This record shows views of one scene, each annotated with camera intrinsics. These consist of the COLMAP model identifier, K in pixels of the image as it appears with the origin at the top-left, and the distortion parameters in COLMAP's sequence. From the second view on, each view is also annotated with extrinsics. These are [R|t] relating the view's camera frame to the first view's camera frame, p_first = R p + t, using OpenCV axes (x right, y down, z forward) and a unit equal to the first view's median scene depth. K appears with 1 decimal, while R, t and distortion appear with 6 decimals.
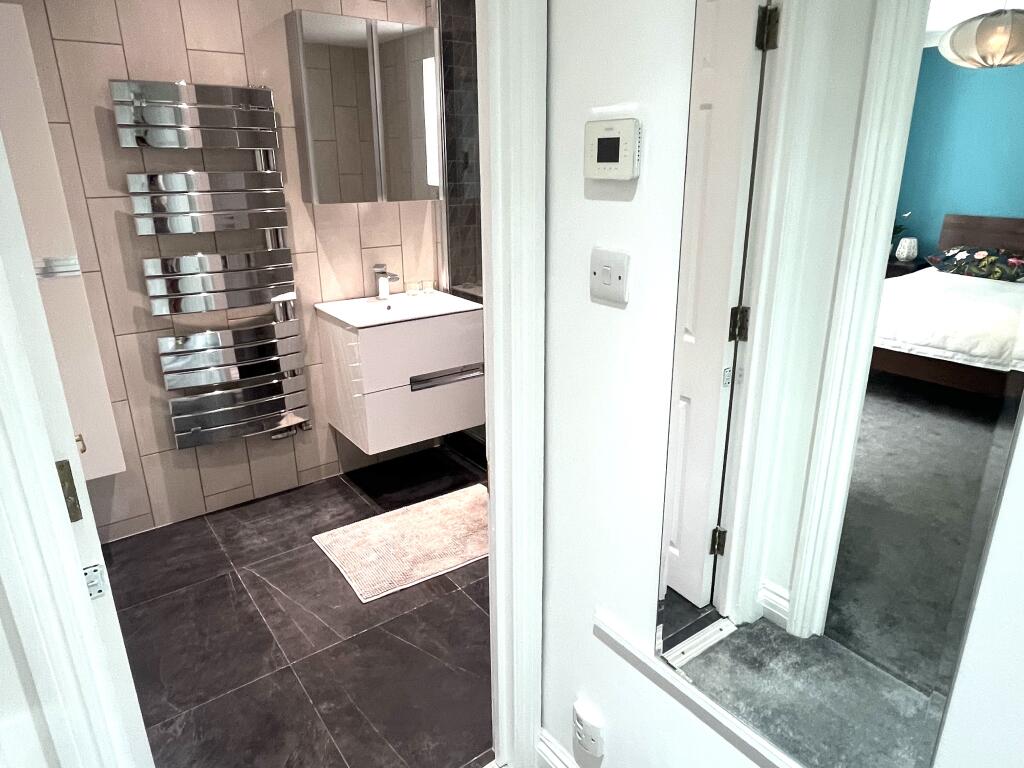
lens RADIAL K [[655.3, 0, 515.2], [0, 655.3, 383.4], [0, 0, 1]] dist [0.002551, -0.003759]
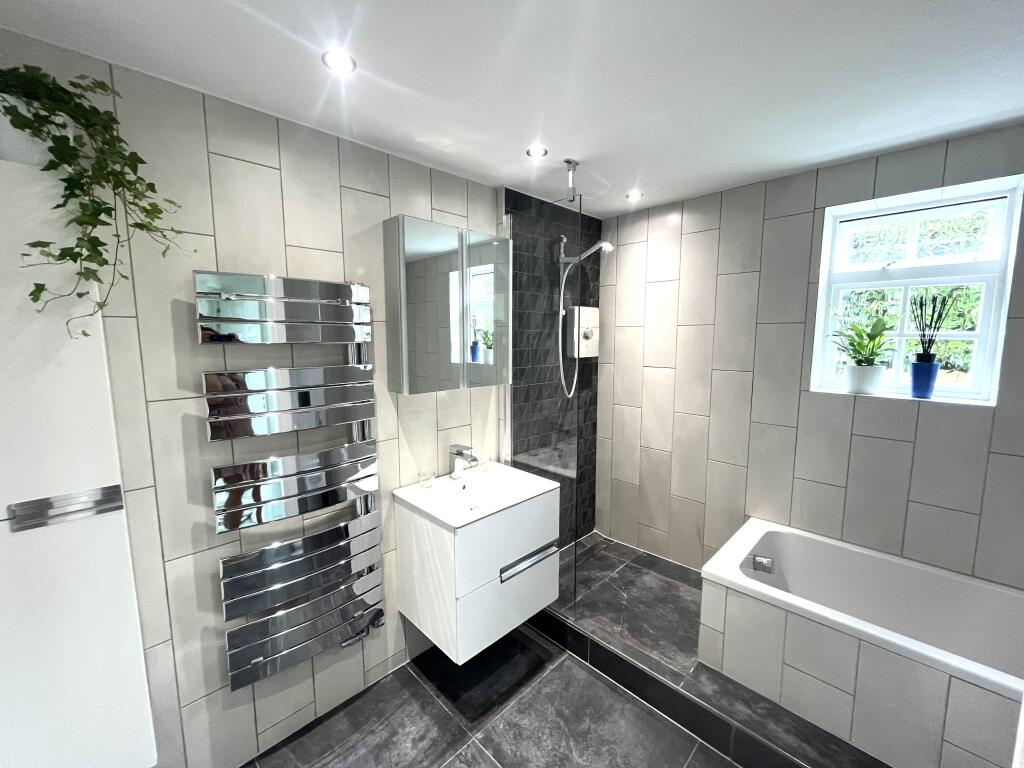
lens RADIAL K [[414.8, 0, 510.5], [0, 414.8, 382.3], [0, 0, 1]] dist [-0.001255, -0.000207]
pose [[0.989879, -0.017570, 0.140819, -0.216590], [0.047755, 0.975675, -0.213956, -0.138095], [-0.133635, 0.218516, 0.966640, 0.339021]]
